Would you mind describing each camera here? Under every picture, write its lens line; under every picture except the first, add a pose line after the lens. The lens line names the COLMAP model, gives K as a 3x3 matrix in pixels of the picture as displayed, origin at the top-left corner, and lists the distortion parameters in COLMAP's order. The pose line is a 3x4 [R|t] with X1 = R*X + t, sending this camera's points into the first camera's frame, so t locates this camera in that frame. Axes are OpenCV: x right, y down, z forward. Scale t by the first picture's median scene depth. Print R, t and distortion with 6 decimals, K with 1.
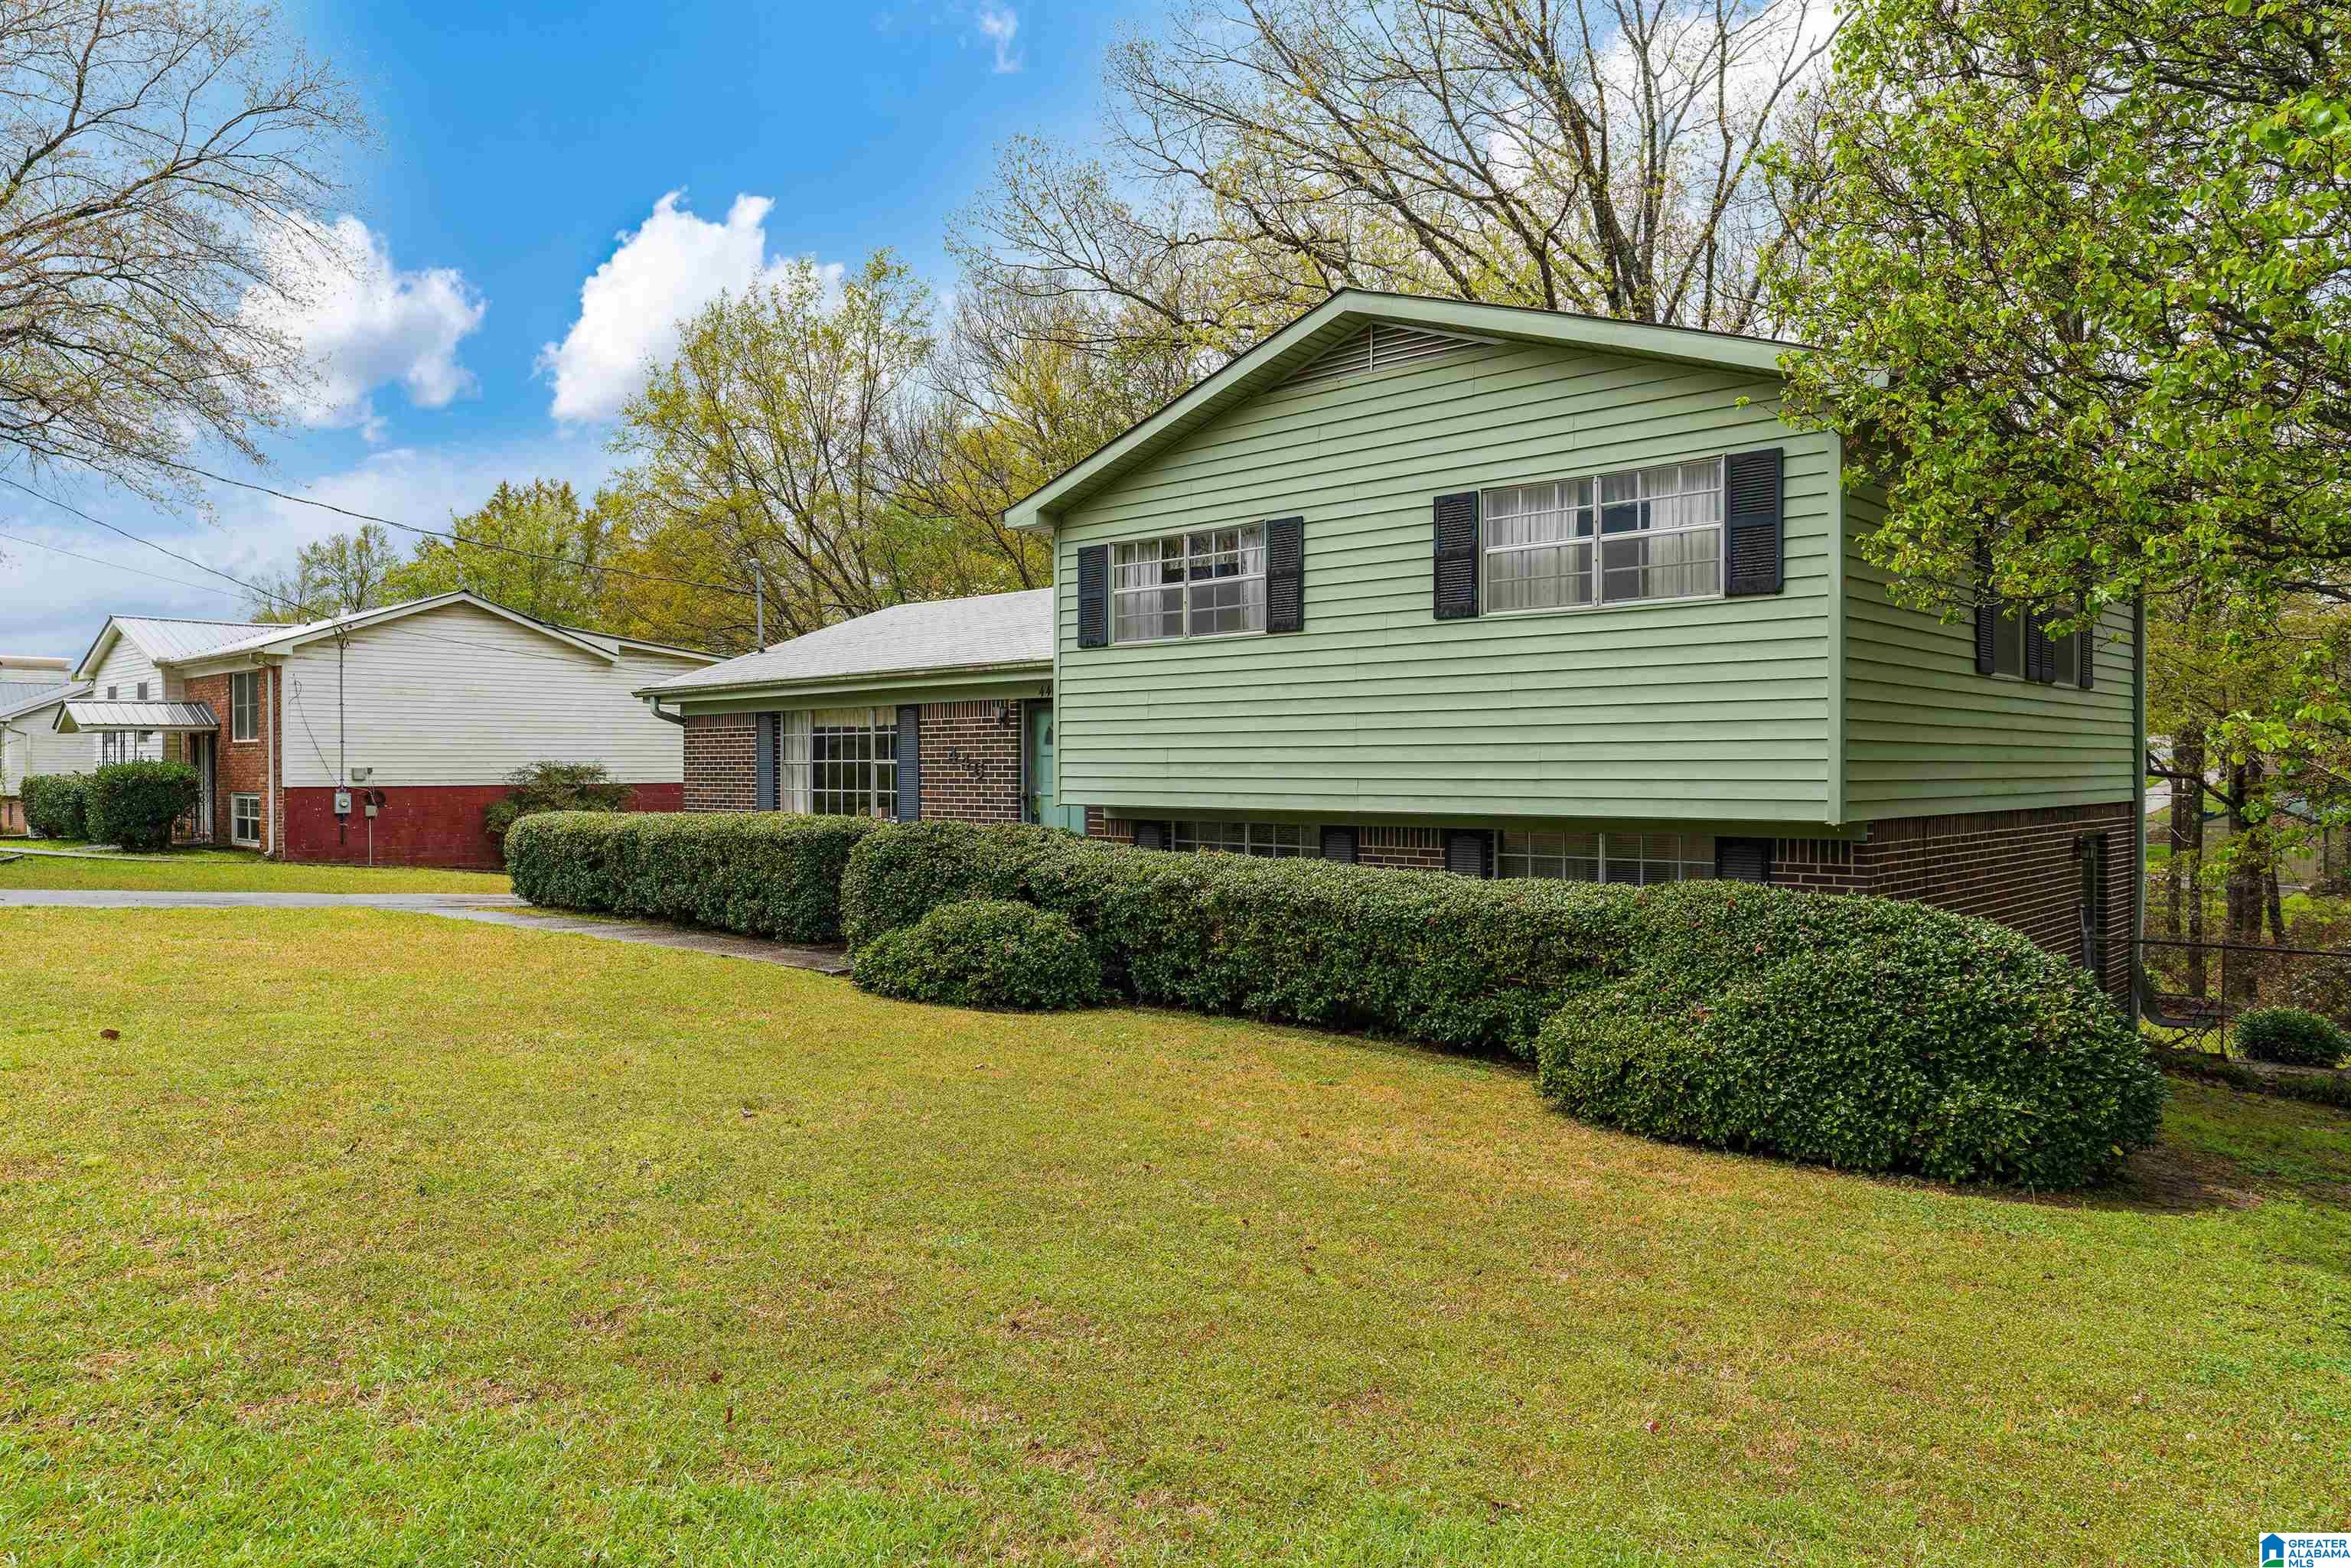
lens RADIAL K [[1594.2, 0, 1175.5], [0, 1594.2, 784.0], [0, 0, 1]] dist [0.001435, 0.000114]
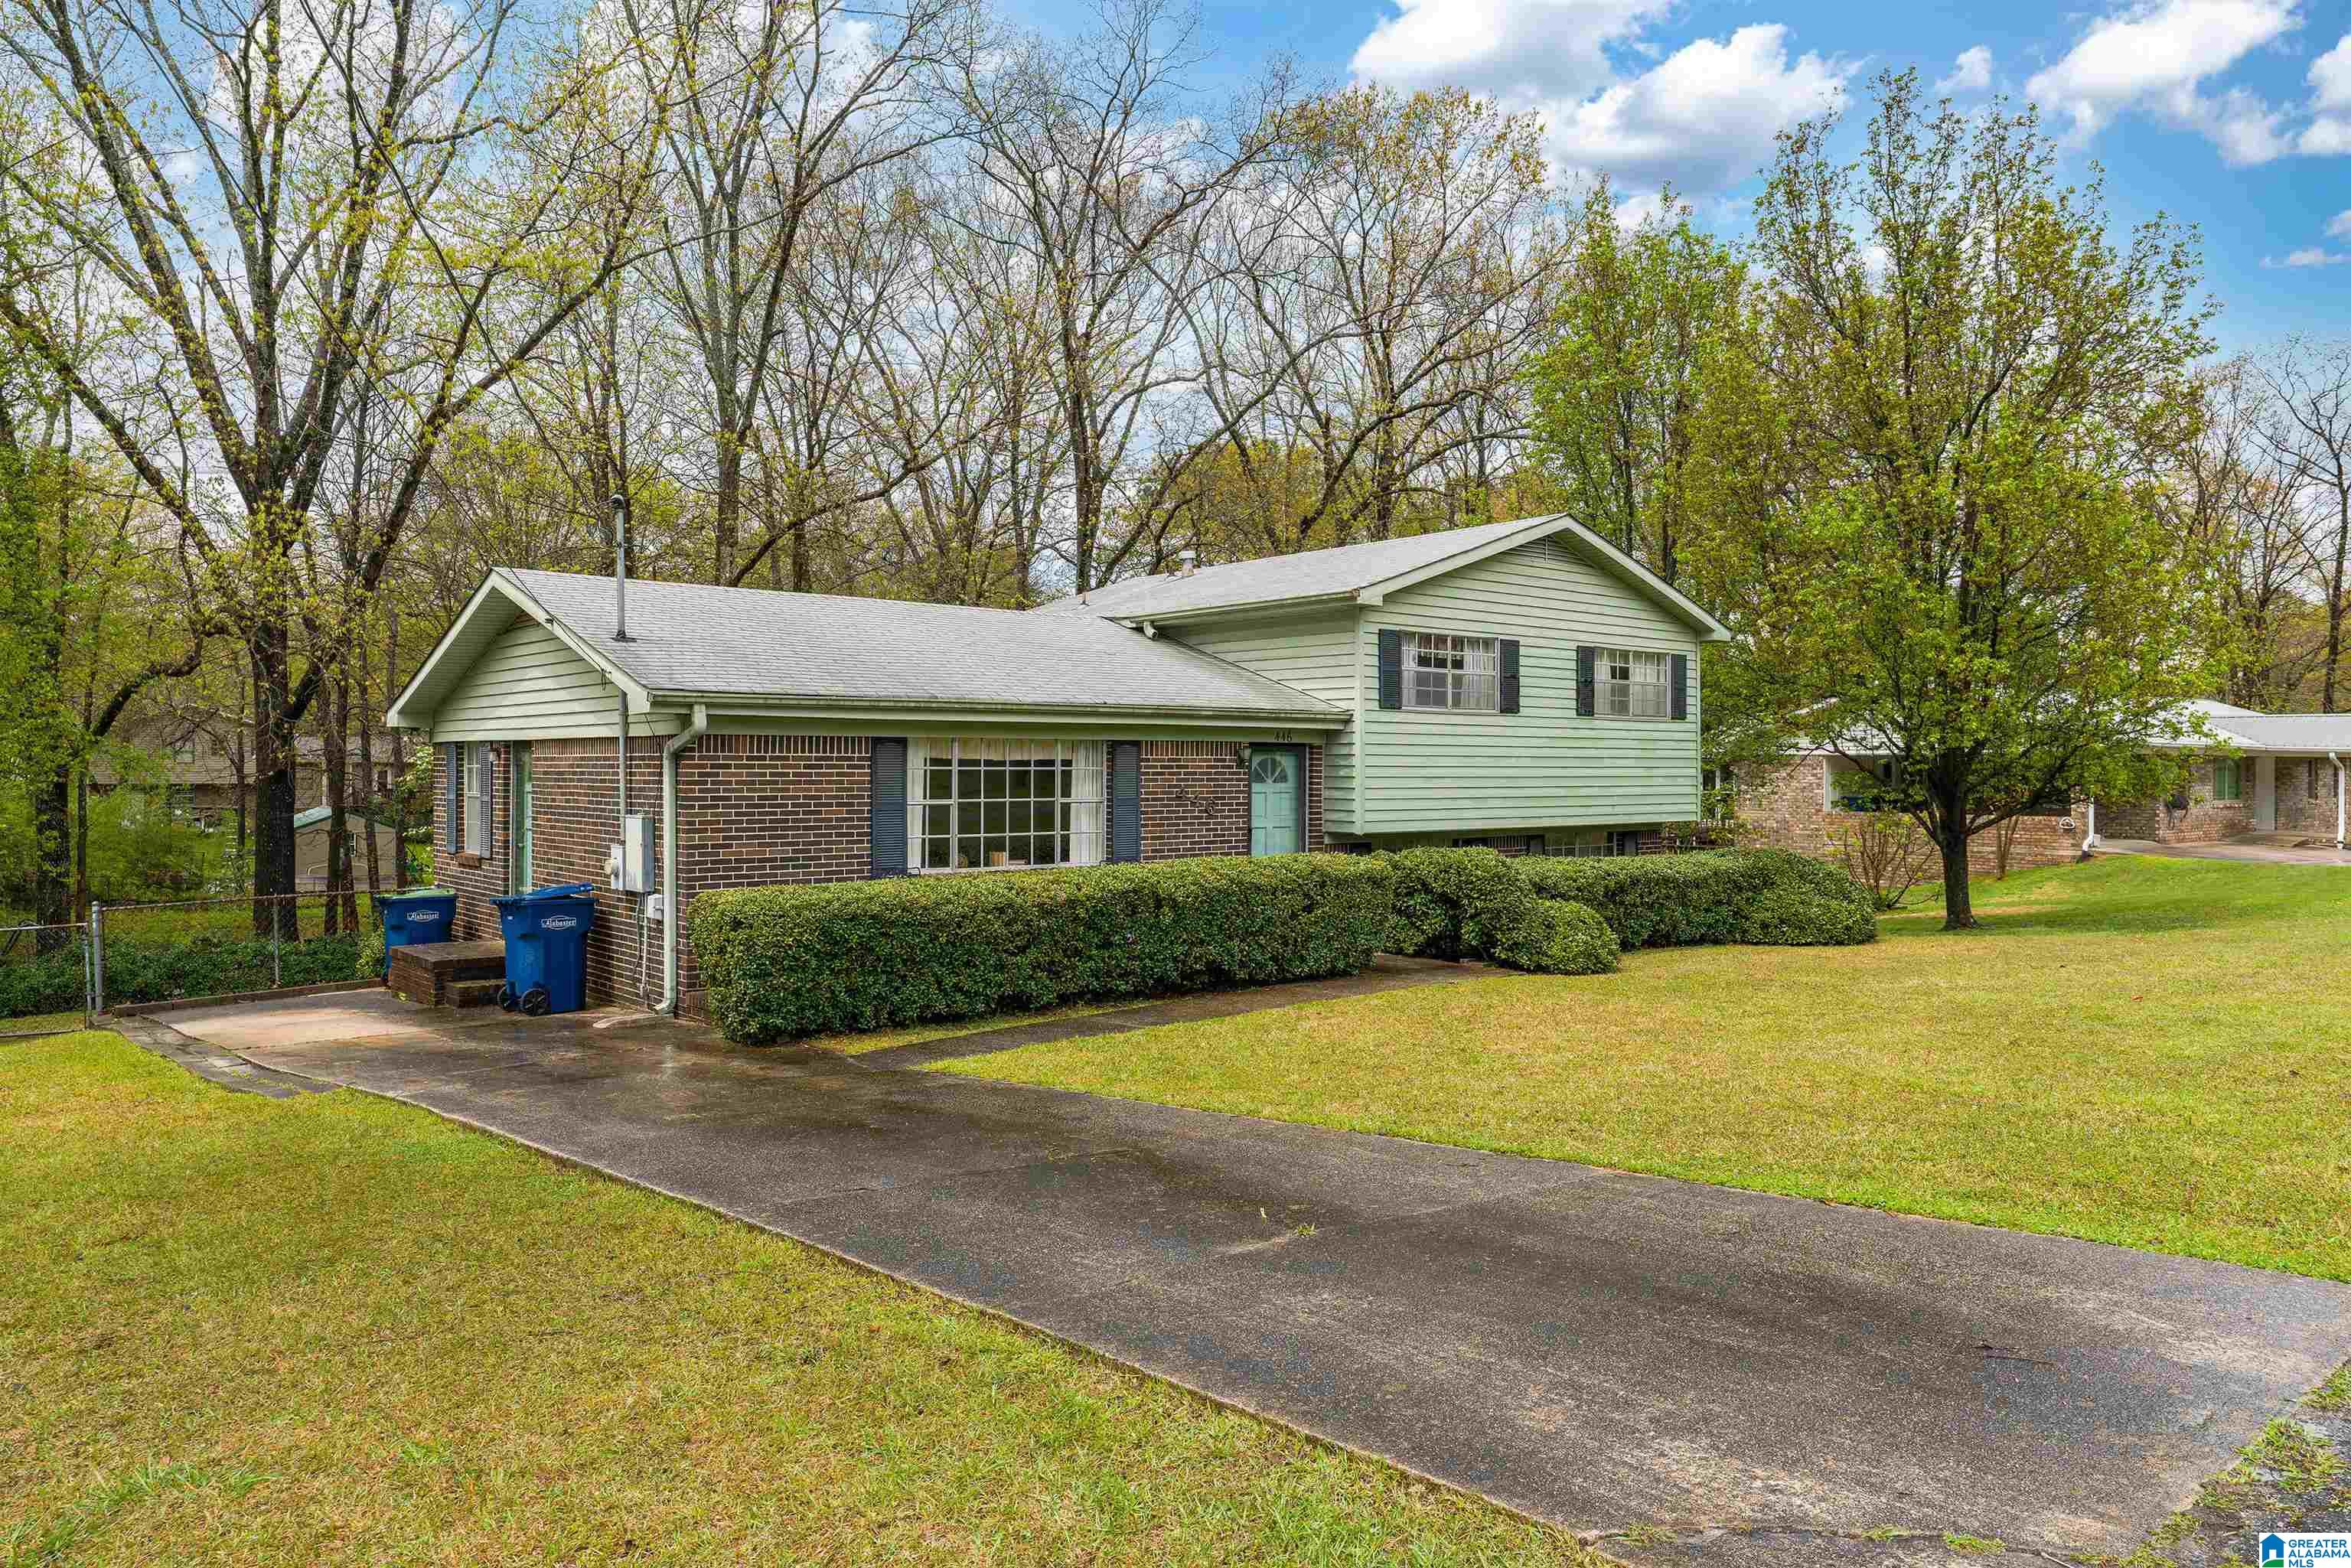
lens RADIAL K [[1594.2, 0, 1175.5], [0, 1594.2, 784.0], [0, 0, 1]] dist [0.001435, 0.000114]
pose [[0.086524, -0.006131, 0.996231, -1.498403], [0.011585, 0.999920, 0.005148, -0.037420], [-0.996182, 0.011096, 0.086588, 1.183654]]
